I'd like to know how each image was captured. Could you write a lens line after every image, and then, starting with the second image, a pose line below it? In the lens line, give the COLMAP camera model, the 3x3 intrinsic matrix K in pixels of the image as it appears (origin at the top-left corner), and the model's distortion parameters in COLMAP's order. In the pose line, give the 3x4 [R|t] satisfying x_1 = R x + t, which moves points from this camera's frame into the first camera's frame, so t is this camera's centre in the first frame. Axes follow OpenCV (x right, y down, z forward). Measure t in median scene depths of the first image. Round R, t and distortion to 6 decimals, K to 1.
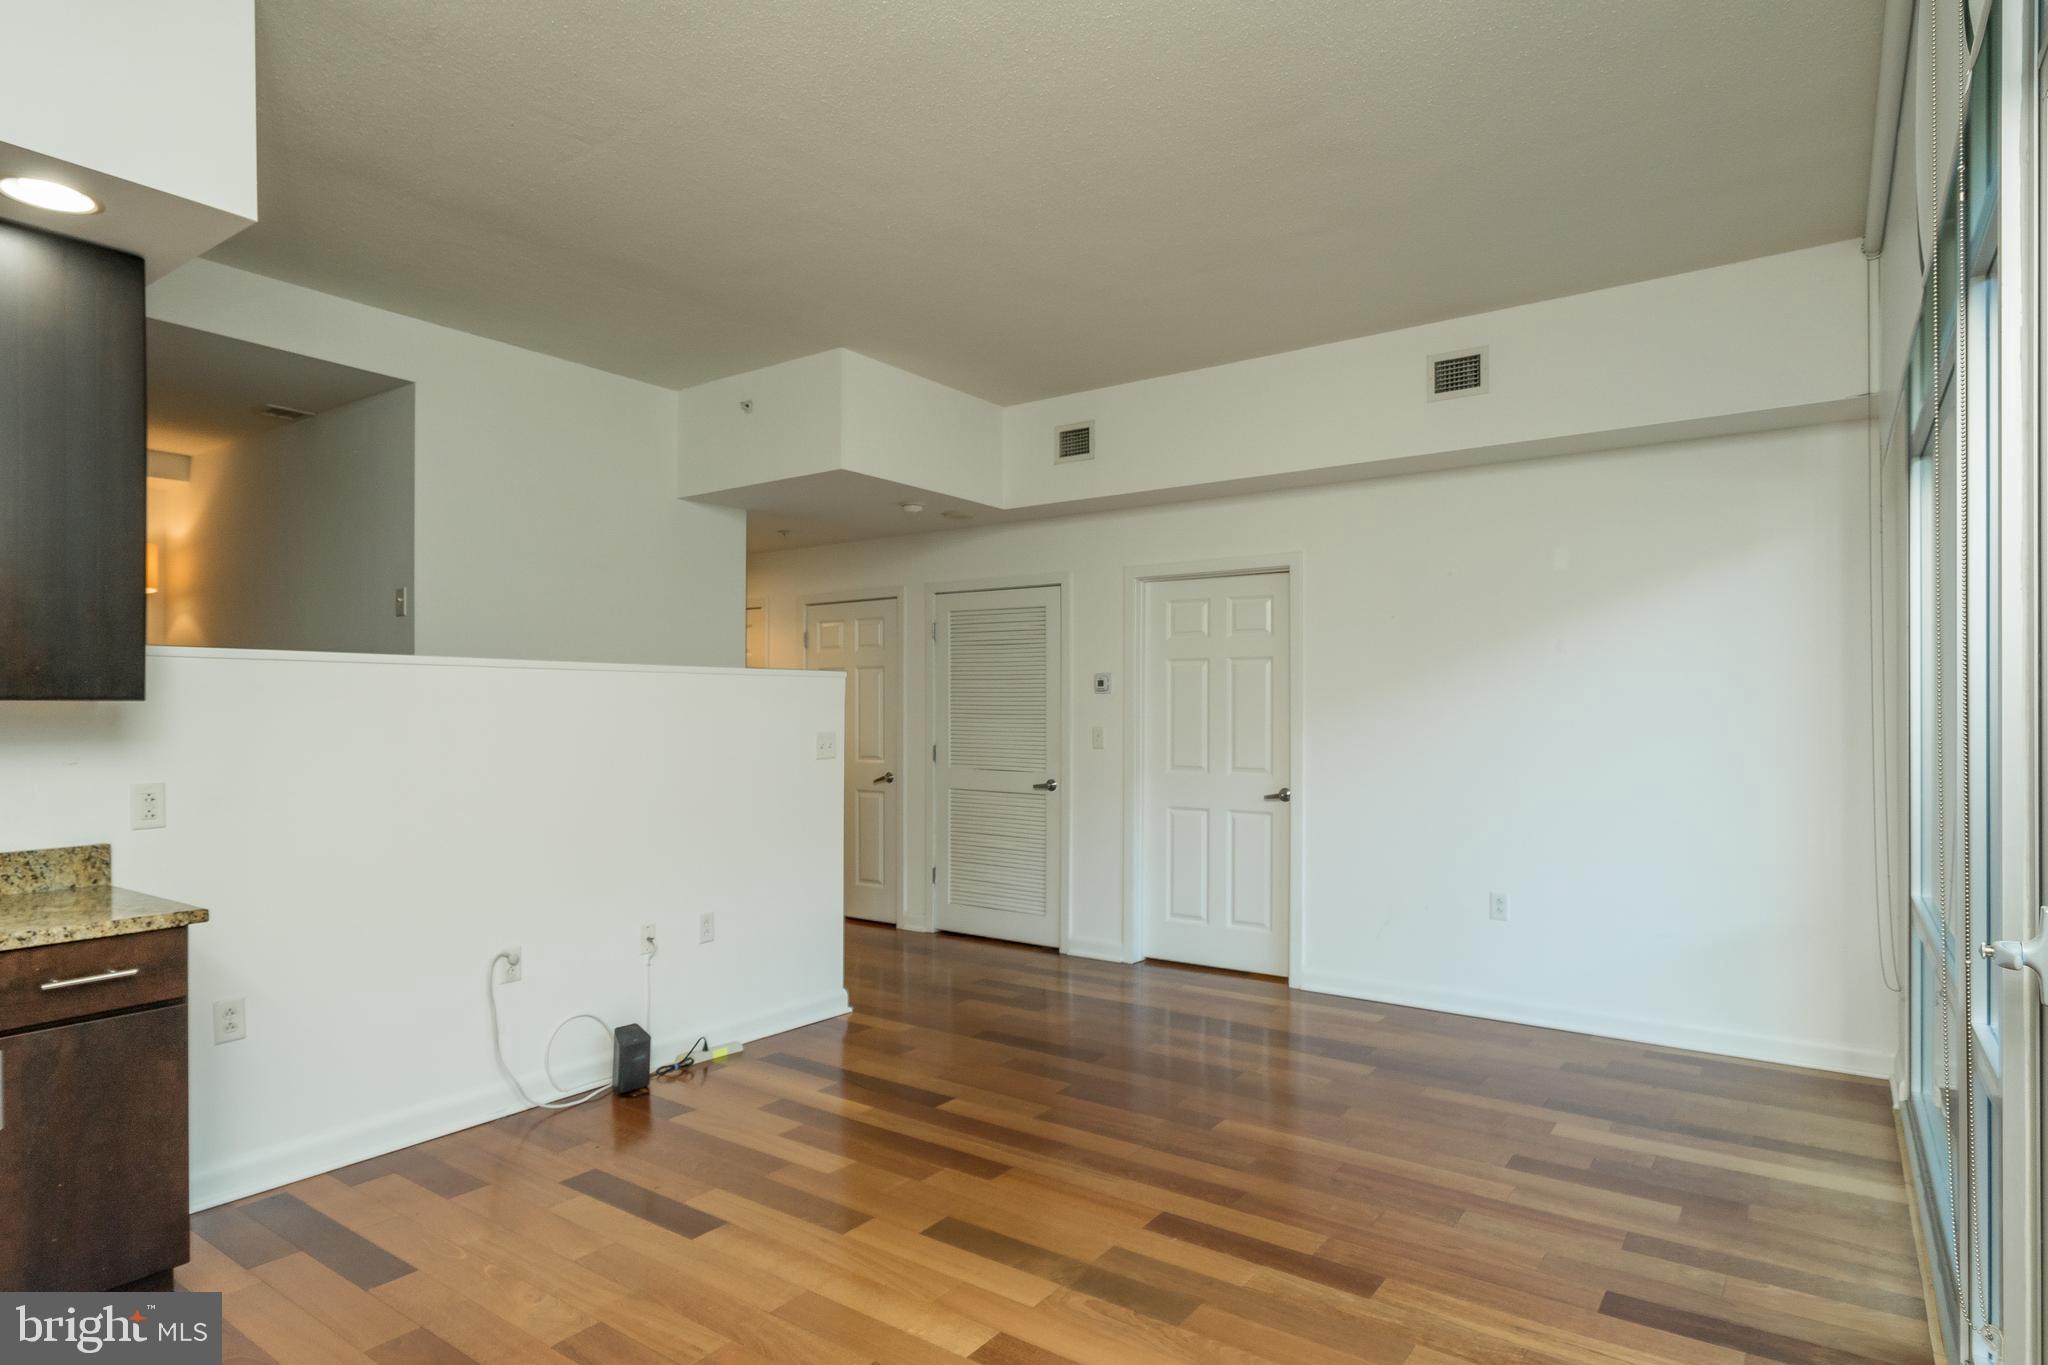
lens RADIAL K [[1115.1, 0, 1018.3], [0, 1115.1, 714.7], [0, 0, 1]] dist [0.000848, 0.001108]
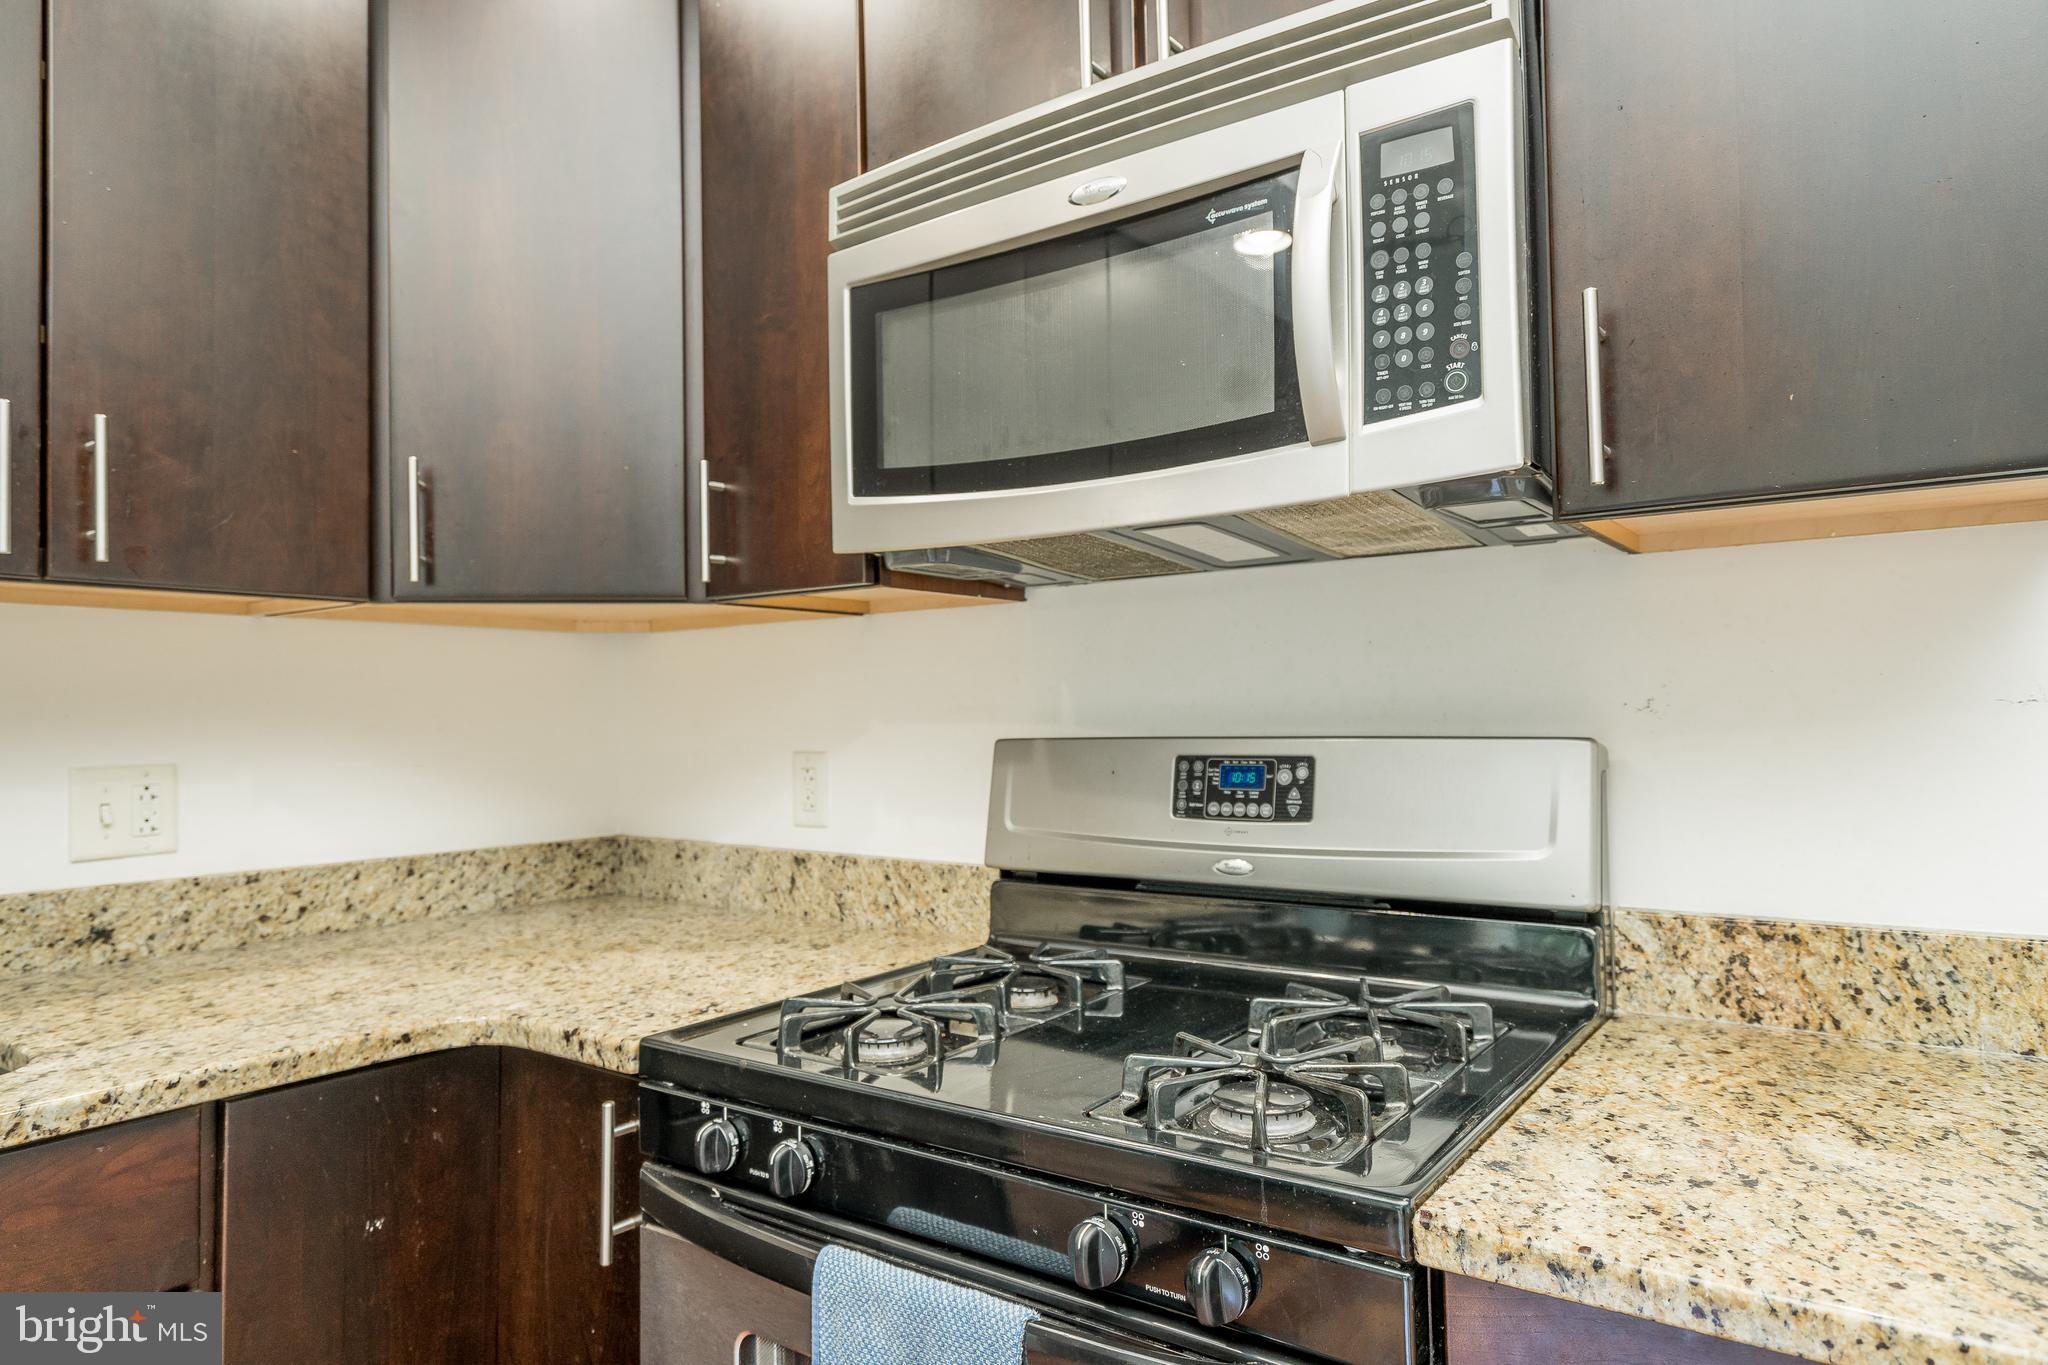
lens RADIAL K [[1253.0, 0, 1024.0], [0, 1253.0, 682.5], [0, 0, 1]] dist [0.010140, -0.000656]
pose [[-0.004478, -0.029767, -0.999547, -0.329516], [0.013111, 0.999469, -0.029823, 0.033881], [0.999904, -0.013238, -0.004085, 0.505505]]
